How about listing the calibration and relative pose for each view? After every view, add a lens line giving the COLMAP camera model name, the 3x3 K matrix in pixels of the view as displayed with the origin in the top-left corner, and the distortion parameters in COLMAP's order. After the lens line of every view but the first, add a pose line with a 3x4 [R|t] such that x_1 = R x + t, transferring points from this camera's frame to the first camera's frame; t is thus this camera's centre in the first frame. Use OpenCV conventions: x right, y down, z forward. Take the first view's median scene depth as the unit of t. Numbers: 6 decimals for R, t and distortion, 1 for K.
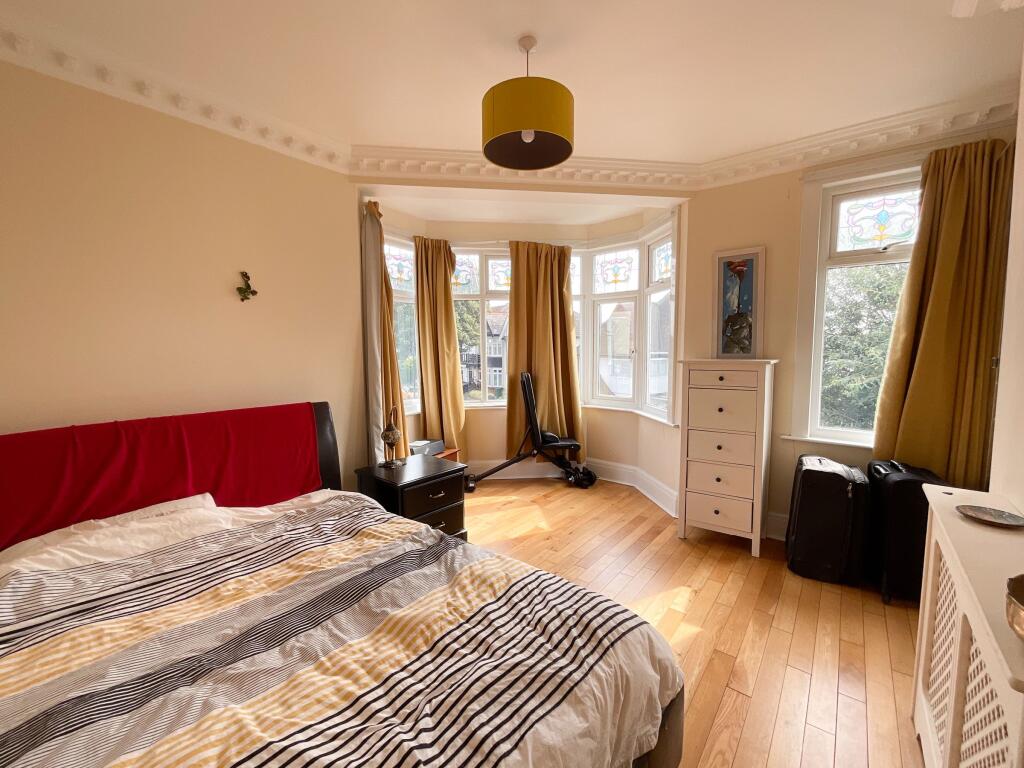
lens RADIAL K [[421.2, 0, 512.6], [0, 421.2, 385.1], [0, 0, 1]] dist [-0.002226, 0.012366]
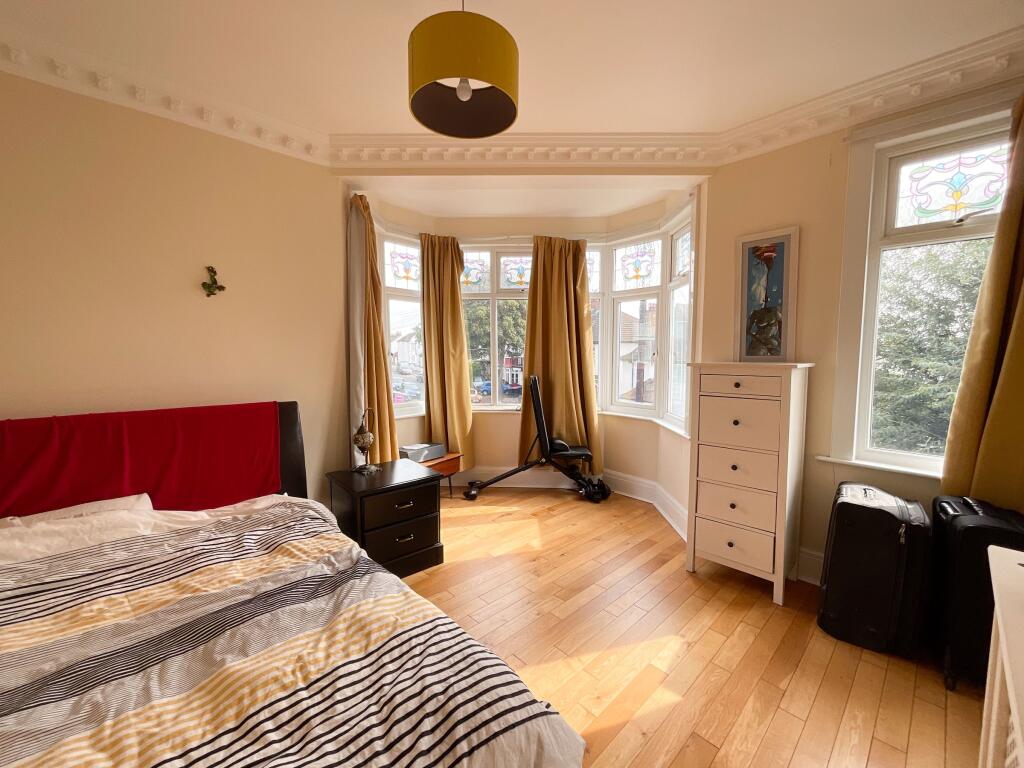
lens RADIAL K [[410.4, 0, 512.0], [0, 410.4, 384.0], [0, 0, 1]] dist [0.010173, -0.000384]
pose [[0.990033, 0.018517, -0.139615, 0.175911], [-0.019978, 0.999759, -0.009070, -0.001532], [0.139414, 0.011769, 0.990164, 0.137573]]
